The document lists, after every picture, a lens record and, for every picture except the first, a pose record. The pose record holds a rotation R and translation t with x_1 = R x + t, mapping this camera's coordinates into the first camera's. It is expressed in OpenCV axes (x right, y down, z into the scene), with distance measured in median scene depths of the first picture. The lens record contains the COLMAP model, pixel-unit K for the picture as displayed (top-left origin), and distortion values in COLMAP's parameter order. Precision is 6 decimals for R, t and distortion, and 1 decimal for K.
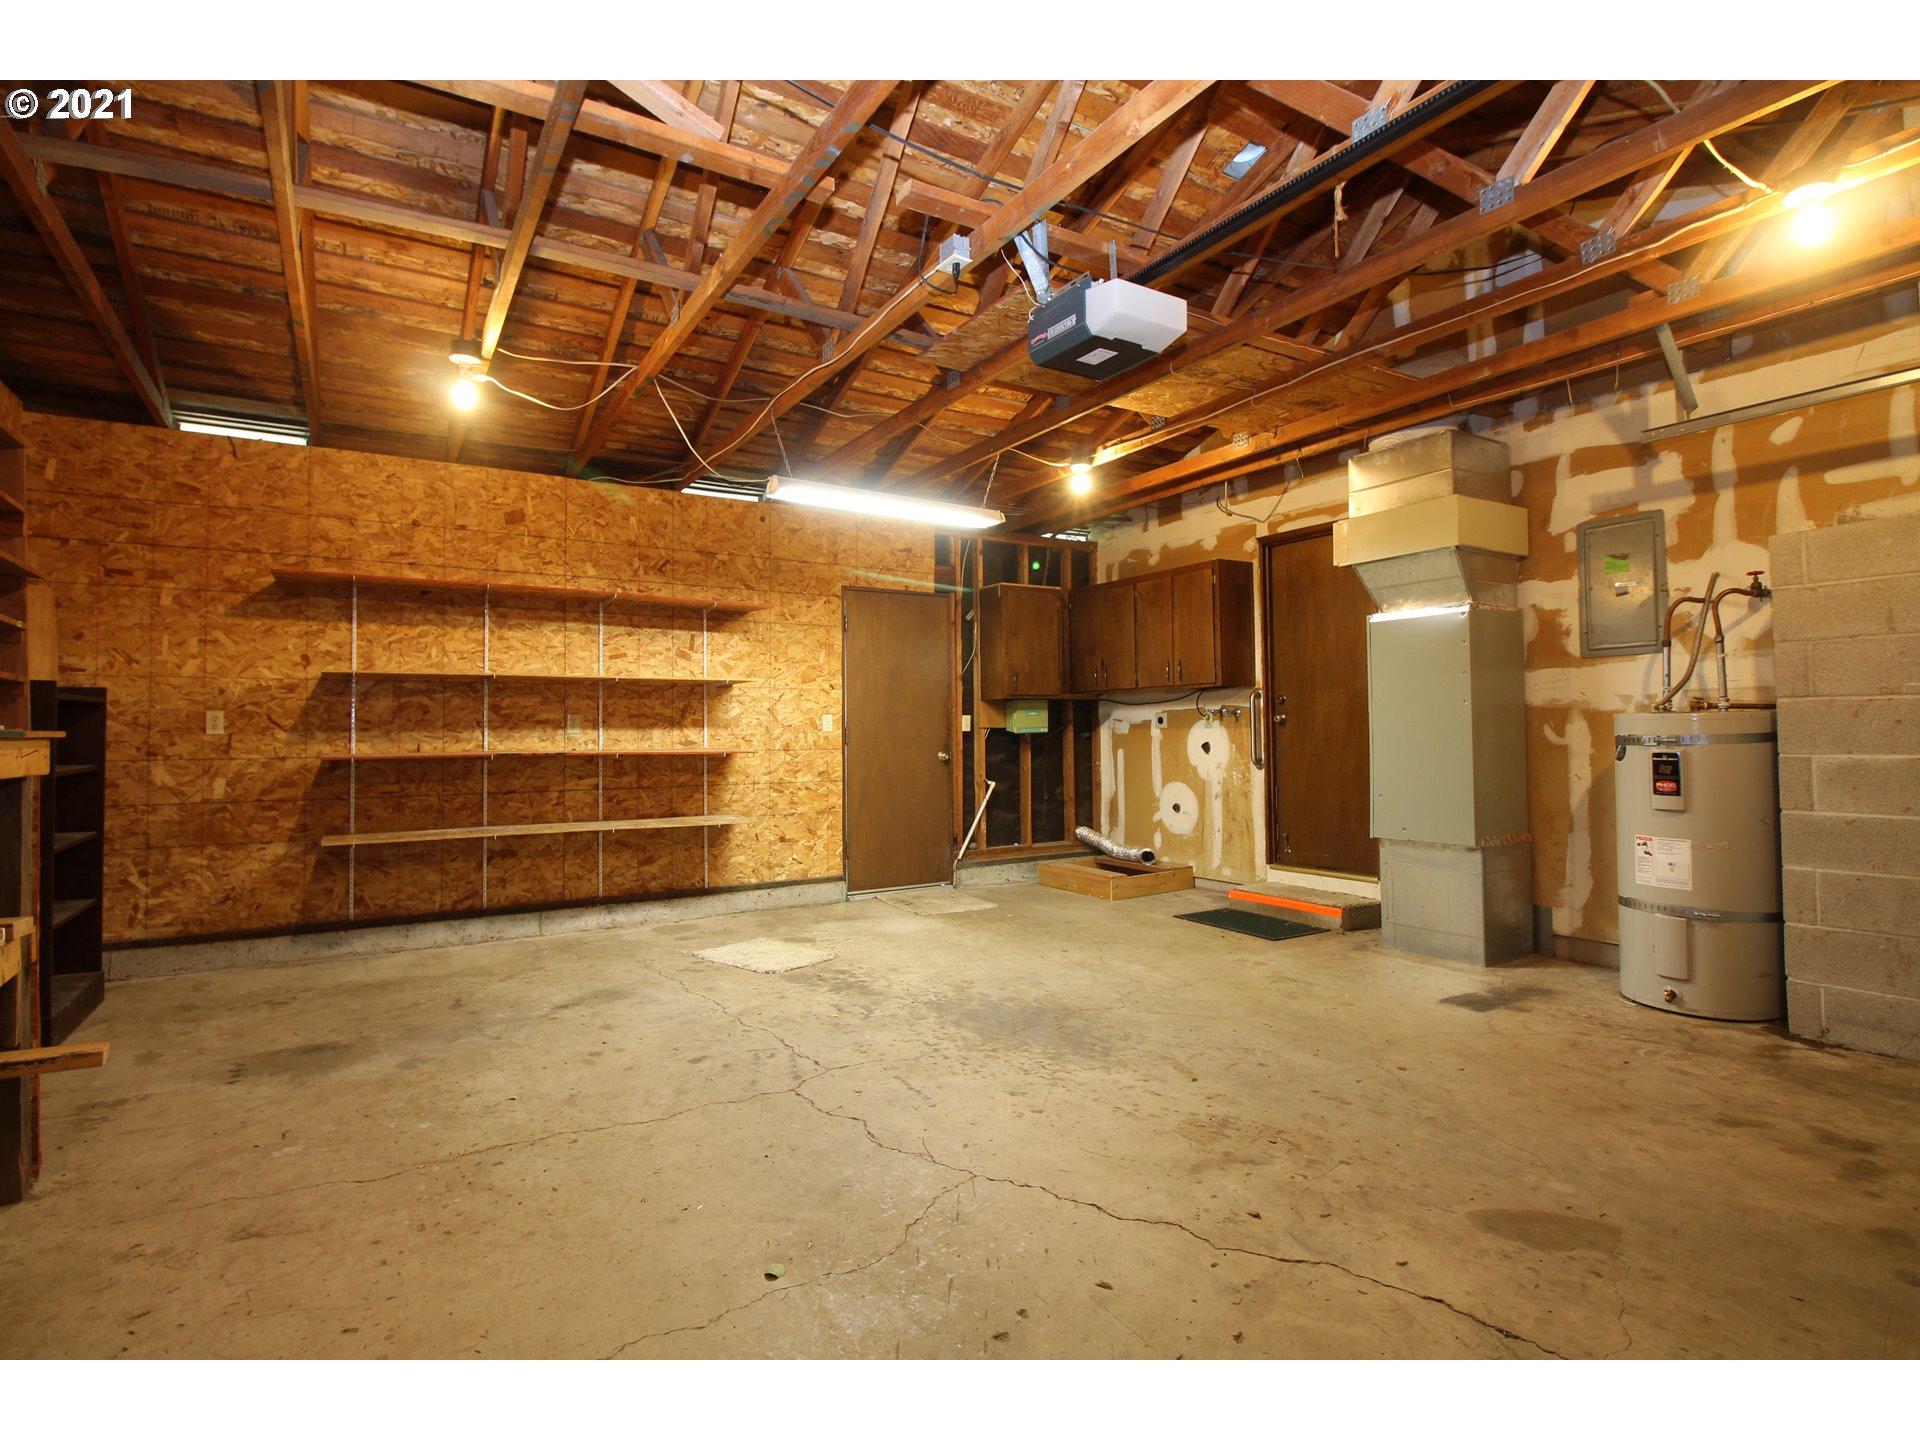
lens RADIAL K [[971.2, 0, 960.0], [0, 971.2, 720.0], [0, 0, 1]] dist [0.002836, -0.012447]
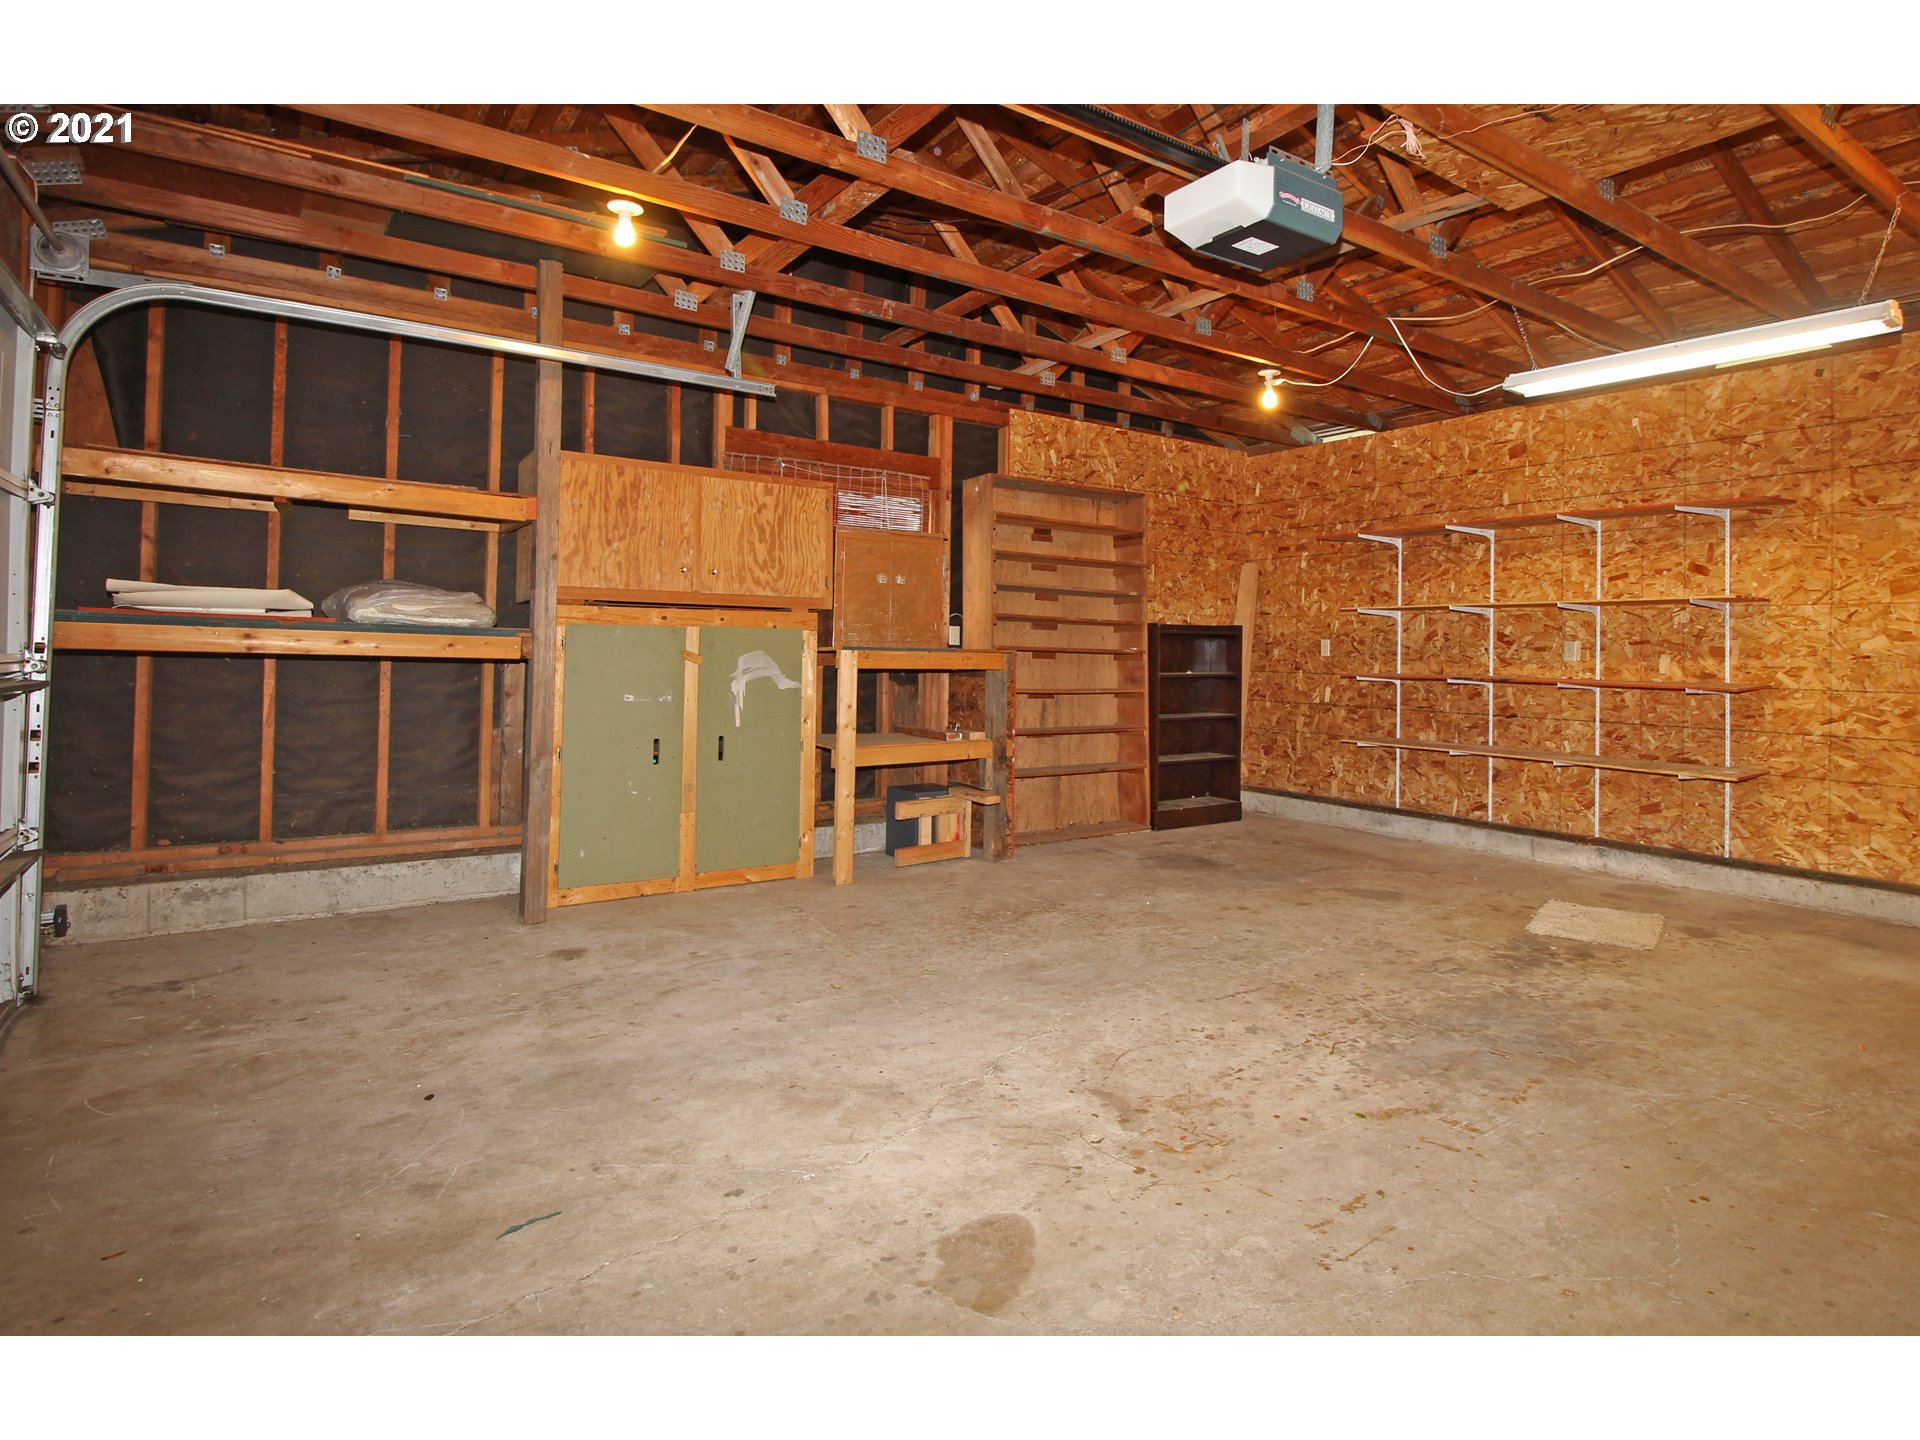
lens RADIAL K [[944.1, 0, 949.9], [0, 944.1, 694.7], [0, 0, 1]] dist [-0.001817, -0.009724]
pose [[0.047188, 0.053684, -0.997442, 0.604866], [-0.004257, 0.998557, 0.053542, -0.000726], [0.998877, 0.001720, 0.047349, 0.405521]]
